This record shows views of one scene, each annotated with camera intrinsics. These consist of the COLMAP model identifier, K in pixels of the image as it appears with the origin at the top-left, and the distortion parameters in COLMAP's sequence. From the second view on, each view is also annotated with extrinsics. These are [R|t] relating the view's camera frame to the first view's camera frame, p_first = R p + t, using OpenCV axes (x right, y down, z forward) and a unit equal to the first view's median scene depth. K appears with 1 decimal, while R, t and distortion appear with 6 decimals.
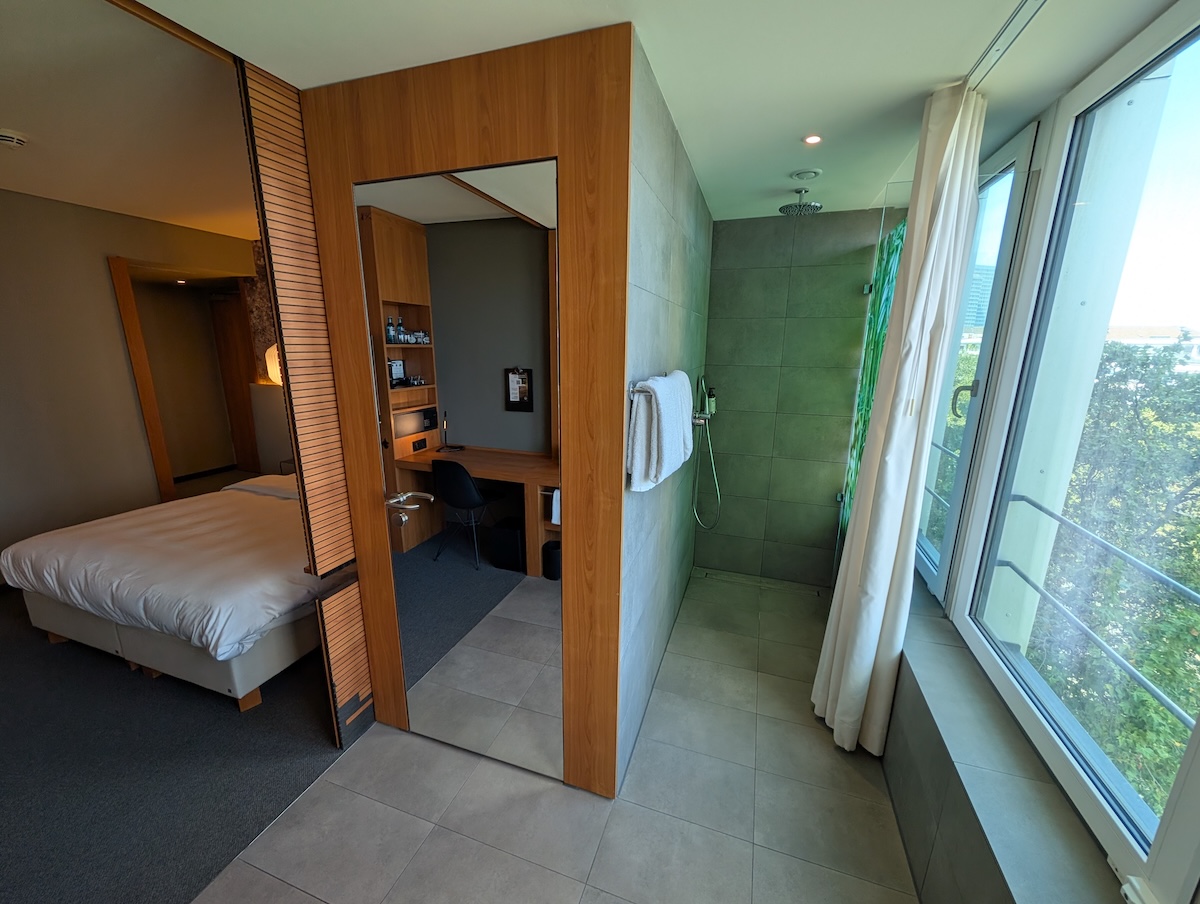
lens RADIAL K [[468.6, 0, 600.0], [0, 468.6, 452.0], [0, 0, 1]] dist [-0.000451, -0.000008]
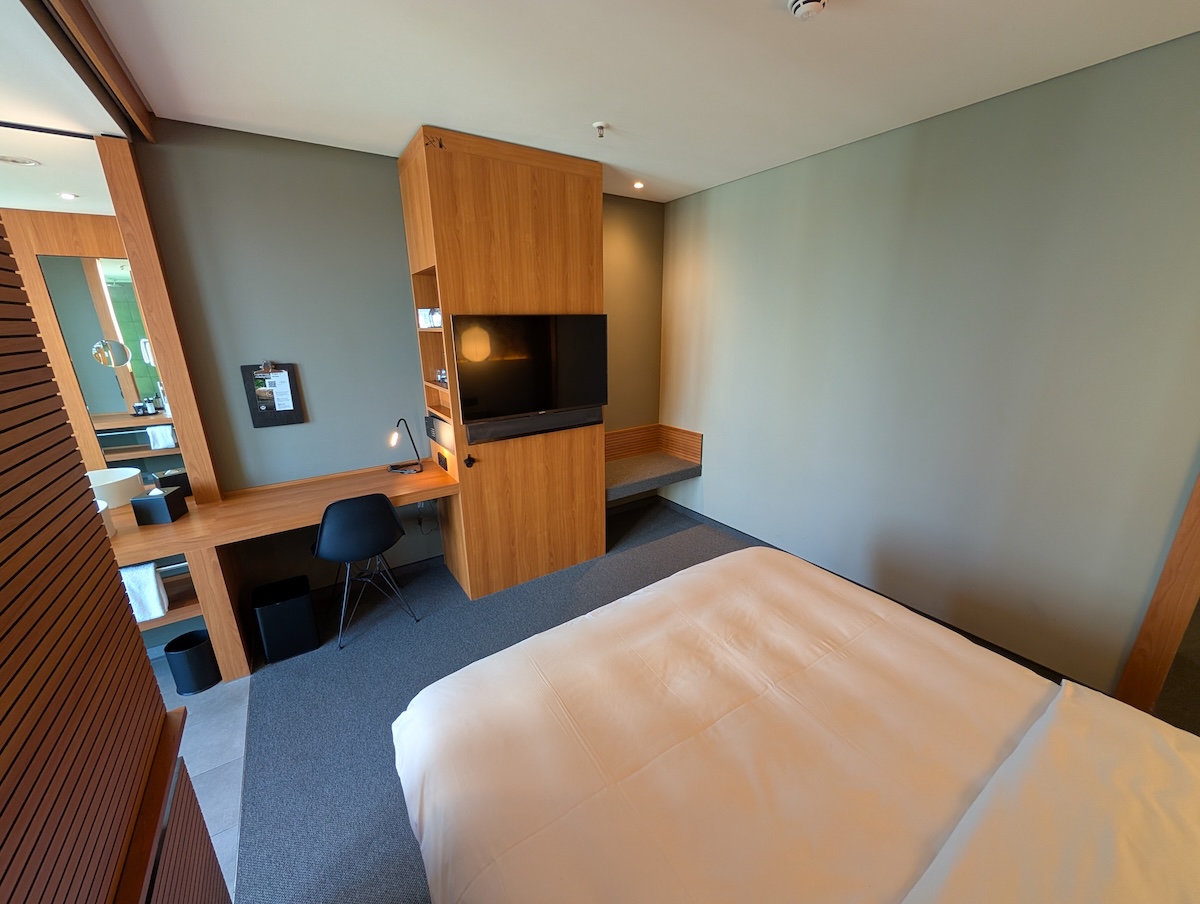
lens RADIAL K [[454.9, 0, 596.2], [0, 454.9, 455.9], [0, 0, 1]] dist [0.000065, 0.000087]
pose [[-0.600671, 0.222943, -0.767783, -0.394460], [-0.178199, 0.898841, 0.400413, -0.253184], [0.779384, 0.377335, -0.500180, 1.083019]]
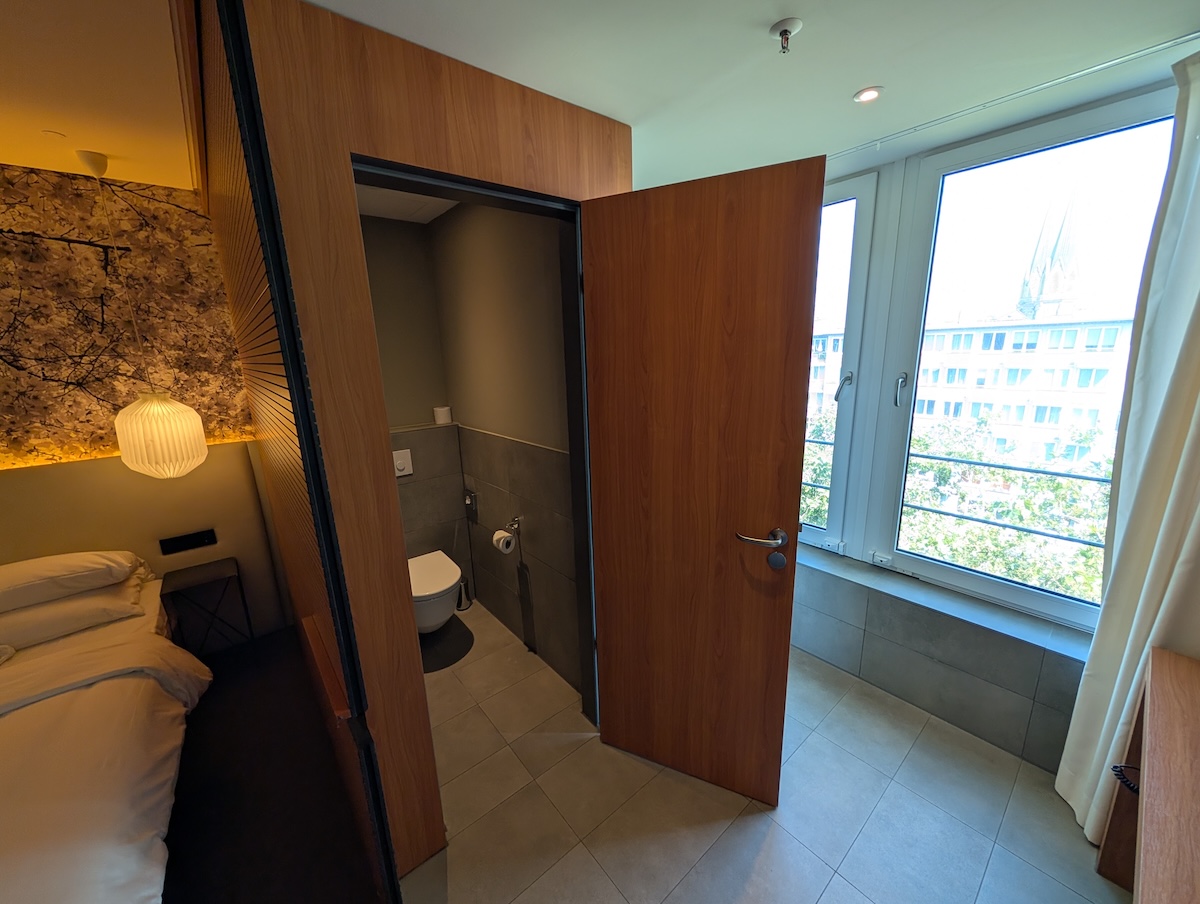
lens RADIAL K [[454.9, 0, 596.2], [0, 454.9, 455.9], [0, 0, 1]] dist [0.000065, 0.000087]
pose [[0.521822, -0.218921, 0.824485, -0.608688], [0.231088, 0.966648, 0.110412, -0.060565], [-0.821158, 0.132913, 0.555008, 0.207688]]
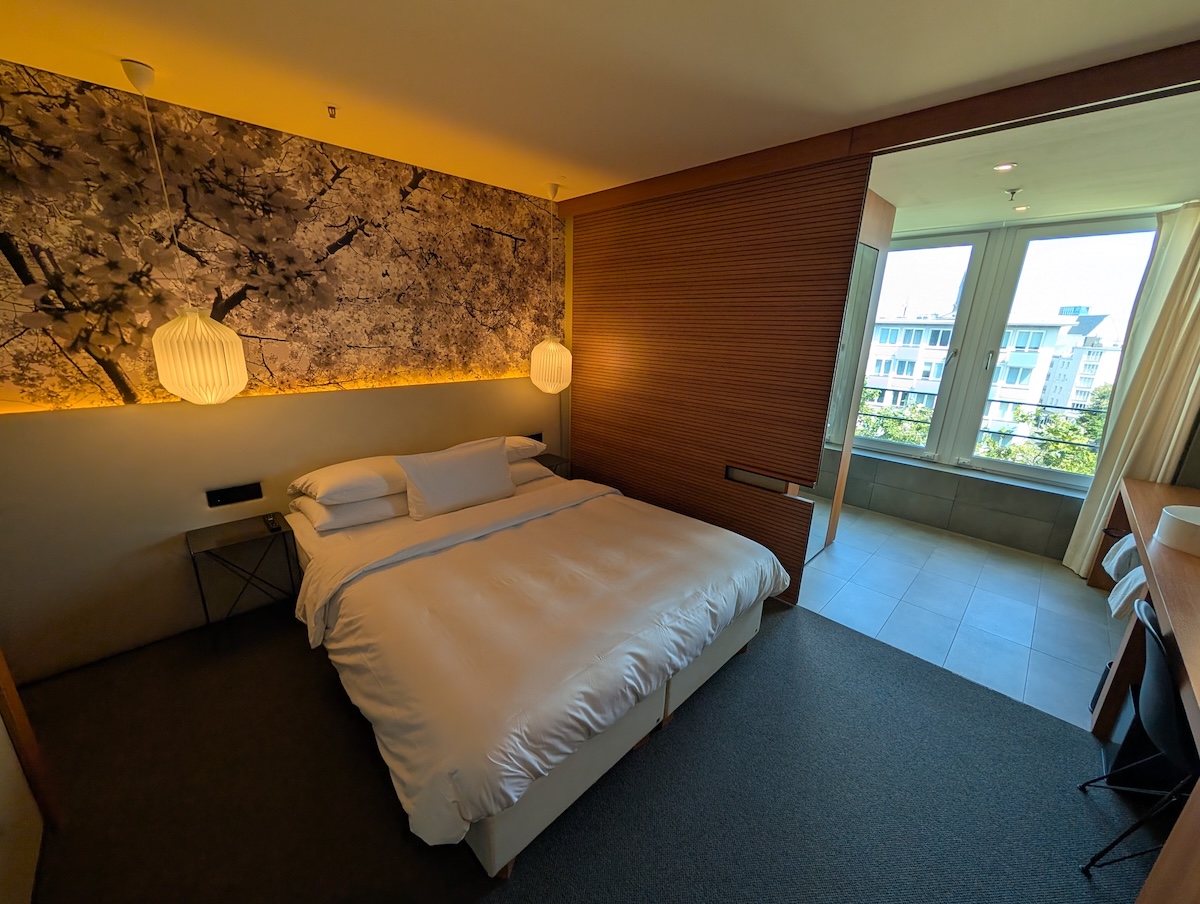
lens RADIAL K [[454.9, 0, 596.2], [0, 454.9, 455.9], [0, 0, 1]] dist [0.000065, 0.000087]
pose [[0.448238, -0.245416, 0.859566, -1.480163], [0.181948, 0.966494, 0.181065, -0.153774], [-0.875202, 0.075236, 0.477872, 0.618819]]
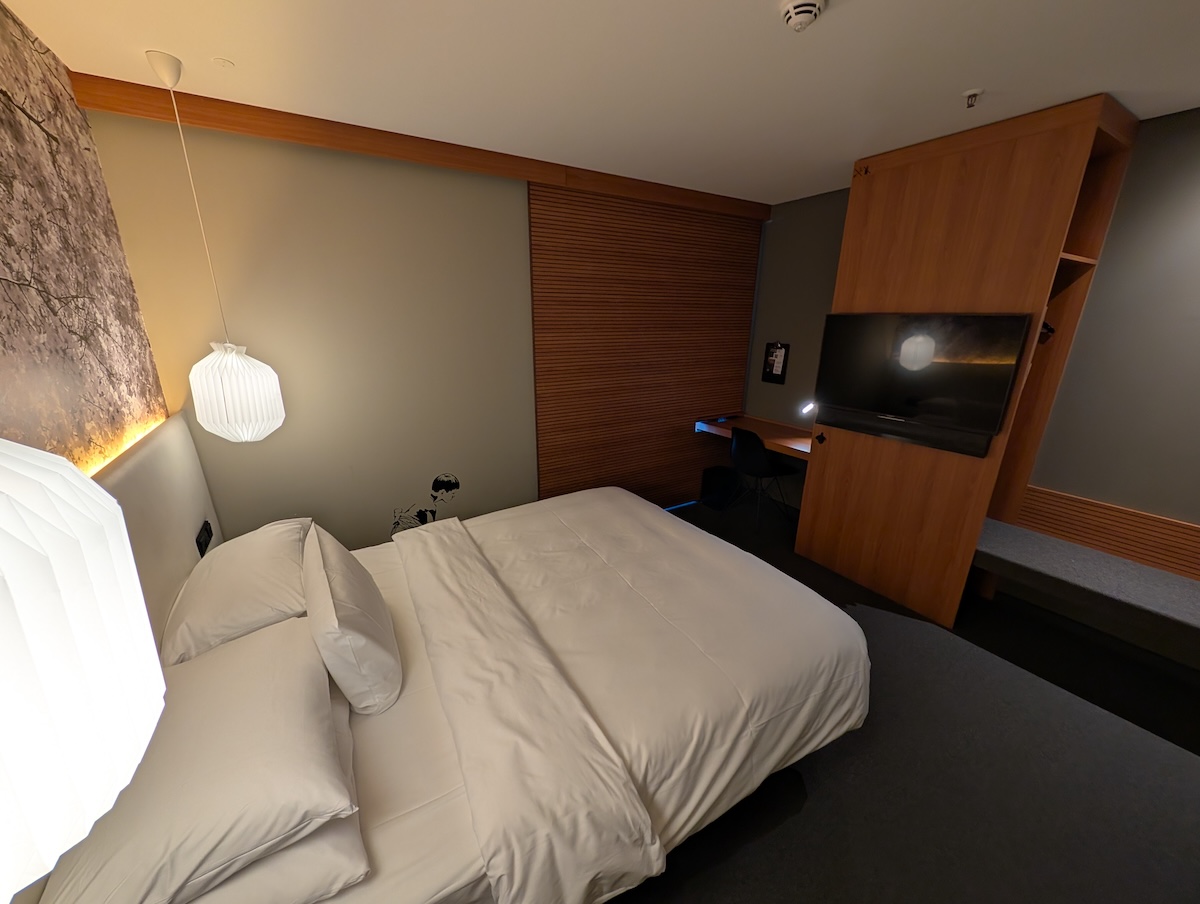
lens RADIAL K [[458.3, 0, 593.7], [0, 458.3, 458.1], [0, 0, 1]] dist [-0.006056, 0.000012]
pose [[-0.766229, -0.205575, 0.608796, -1.274347], [0.134915, 0.874854, 0.465220, -0.377356], [-0.628245, 0.438600, -0.642603, 1.523400]]
